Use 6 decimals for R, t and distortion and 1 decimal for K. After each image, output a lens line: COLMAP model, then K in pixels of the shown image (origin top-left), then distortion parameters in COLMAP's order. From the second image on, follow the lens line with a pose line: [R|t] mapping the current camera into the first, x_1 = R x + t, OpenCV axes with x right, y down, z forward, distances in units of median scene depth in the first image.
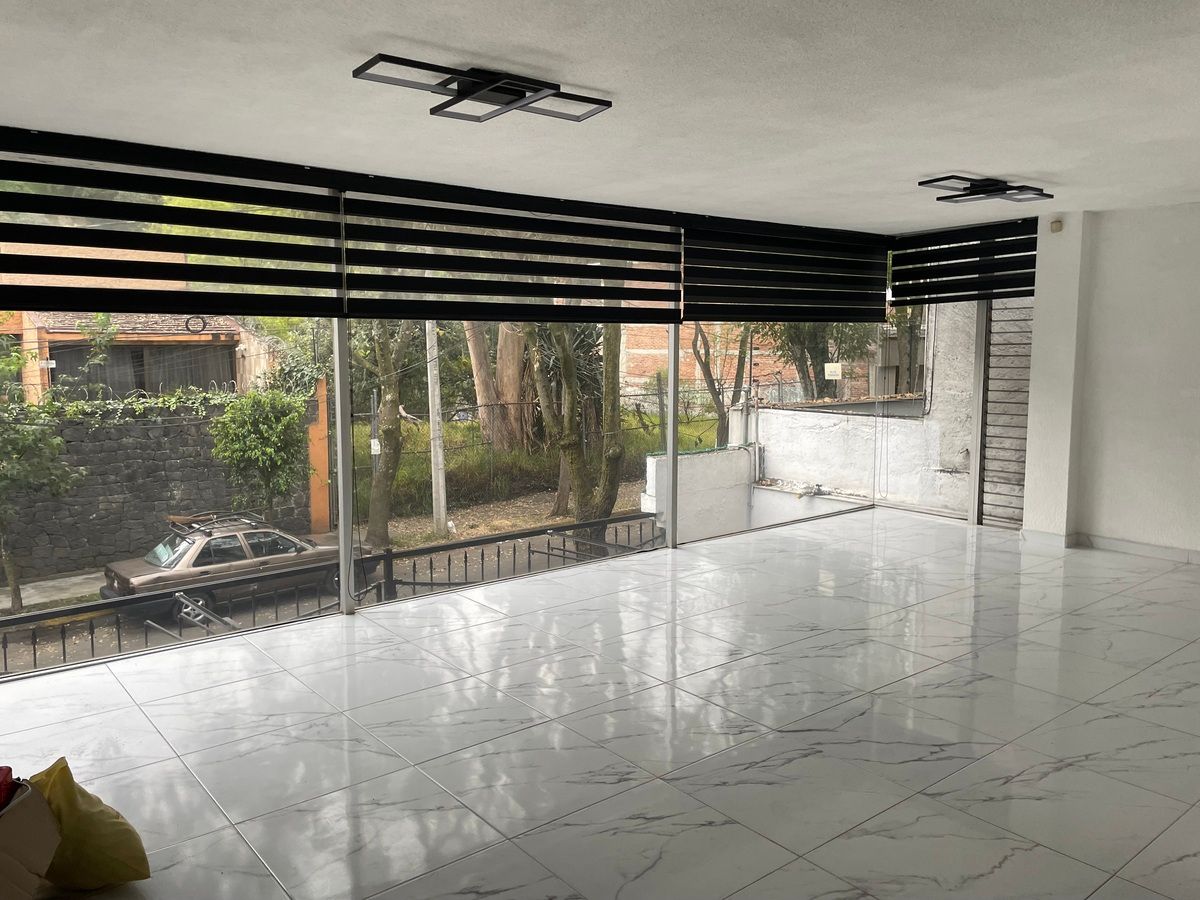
lens RADIAL K [[897.4, 0, 596.0], [0, 897.4, 449.5], [0, 0, 1]] dist [0.028025, -0.009984]
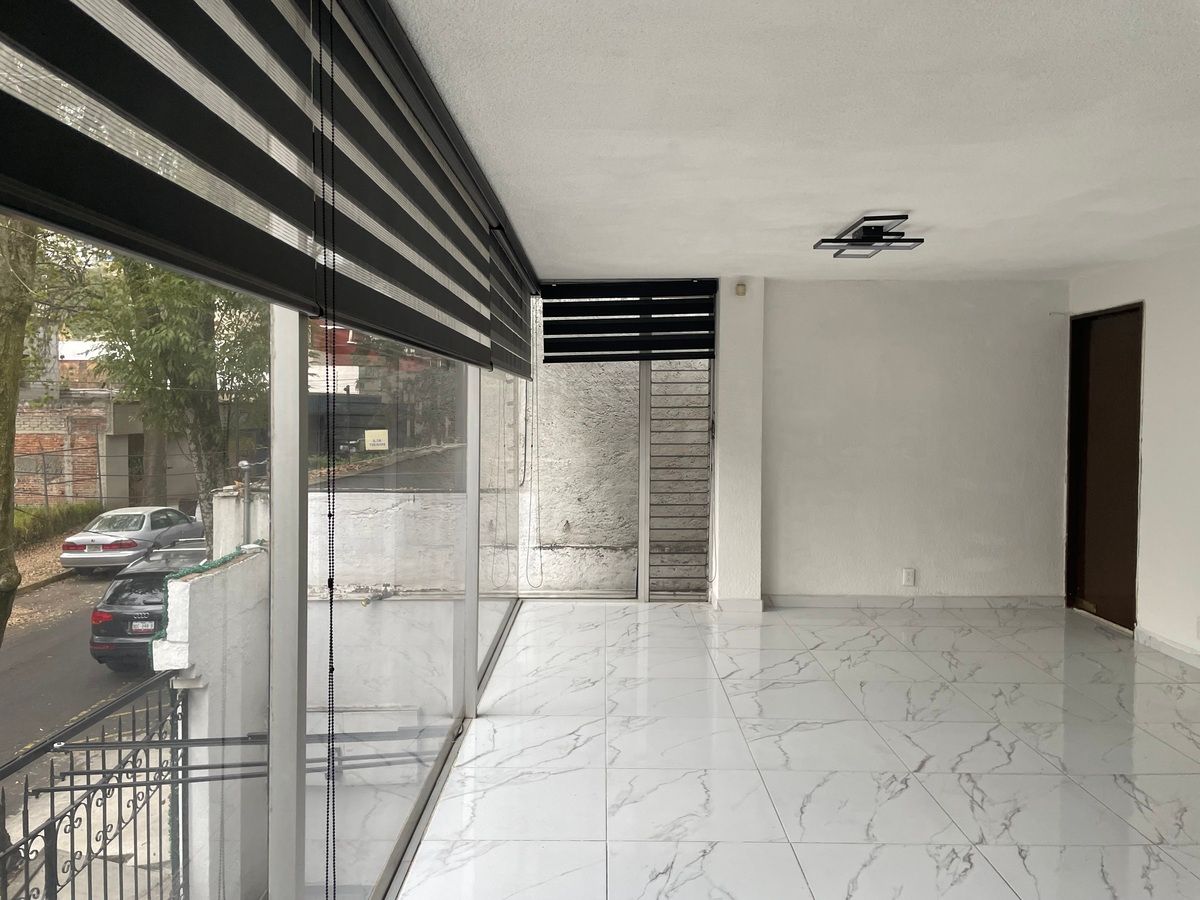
lens RADIAL K [[897.4, 0, 597.9], [0, 897.4, 449.5], [0, 0, 1]] dist [0.028025, -0.009984]
pose [[0.633208, -0.029354, 0.773425, -0.345686], [0.086627, 0.995690, -0.033133, -0.050747], [-0.769119, 0.087980, 0.633021, 0.490281]]
